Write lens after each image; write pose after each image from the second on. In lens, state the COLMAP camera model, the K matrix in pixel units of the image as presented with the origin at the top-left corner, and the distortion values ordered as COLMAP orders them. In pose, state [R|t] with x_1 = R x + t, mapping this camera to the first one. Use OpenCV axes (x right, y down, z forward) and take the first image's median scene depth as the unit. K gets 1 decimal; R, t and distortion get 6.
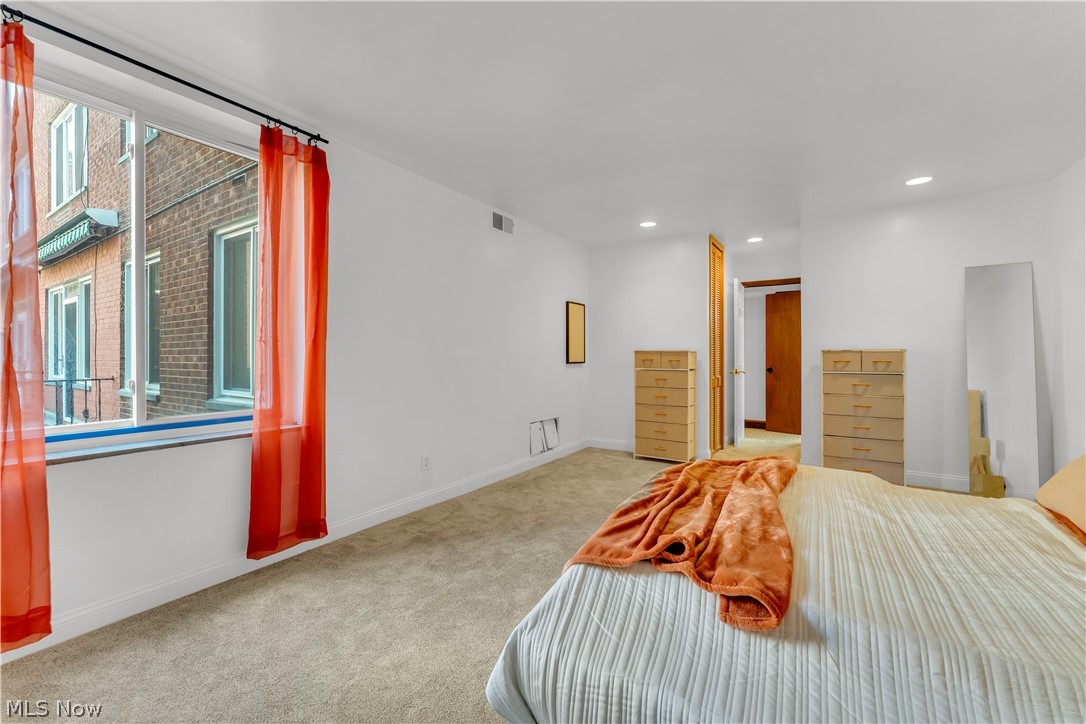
lens RADIAL K [[449.4, 0, 544.0], [0, 449.4, 359.4], [0, 0, 1]] dist [-0.002237, -0.000130]
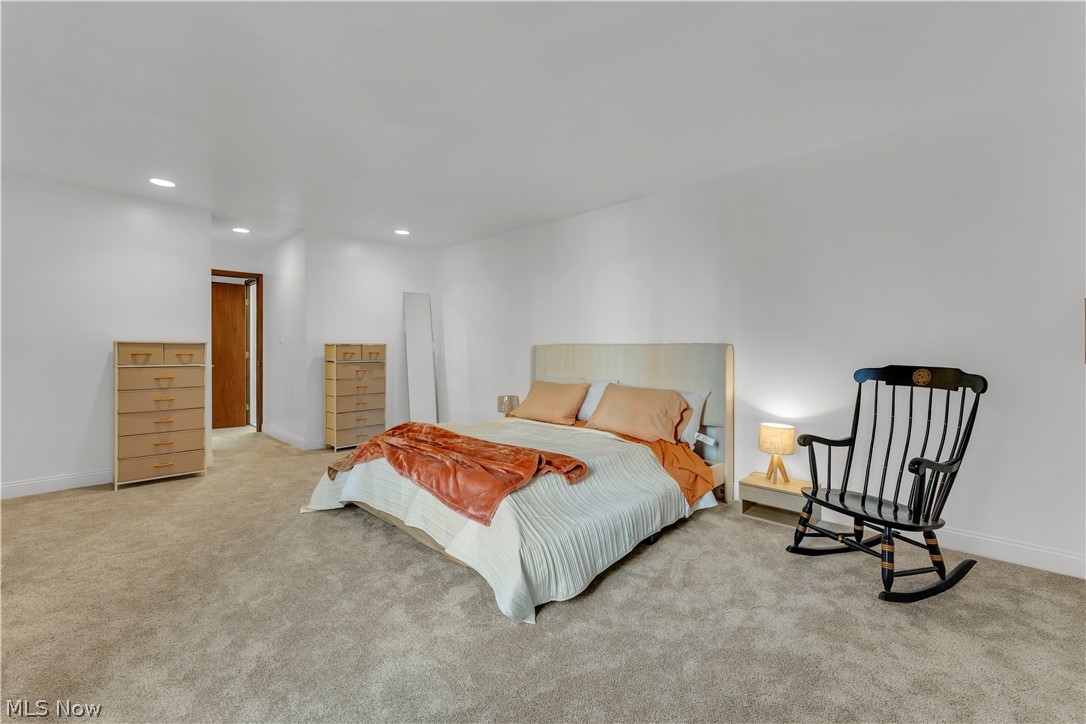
lens RADIAL K [[449.4, 0, 539.8], [0, 449.4, 360.3], [0, 0, 1]] dist [-0.002237, -0.000130]
pose [[0.181271, -0.026861, 0.983066, -0.492463], [0.007762, 0.999635, 0.025882, -0.003718], [-0.983403, 0.002939, 0.181413, 0.244268]]
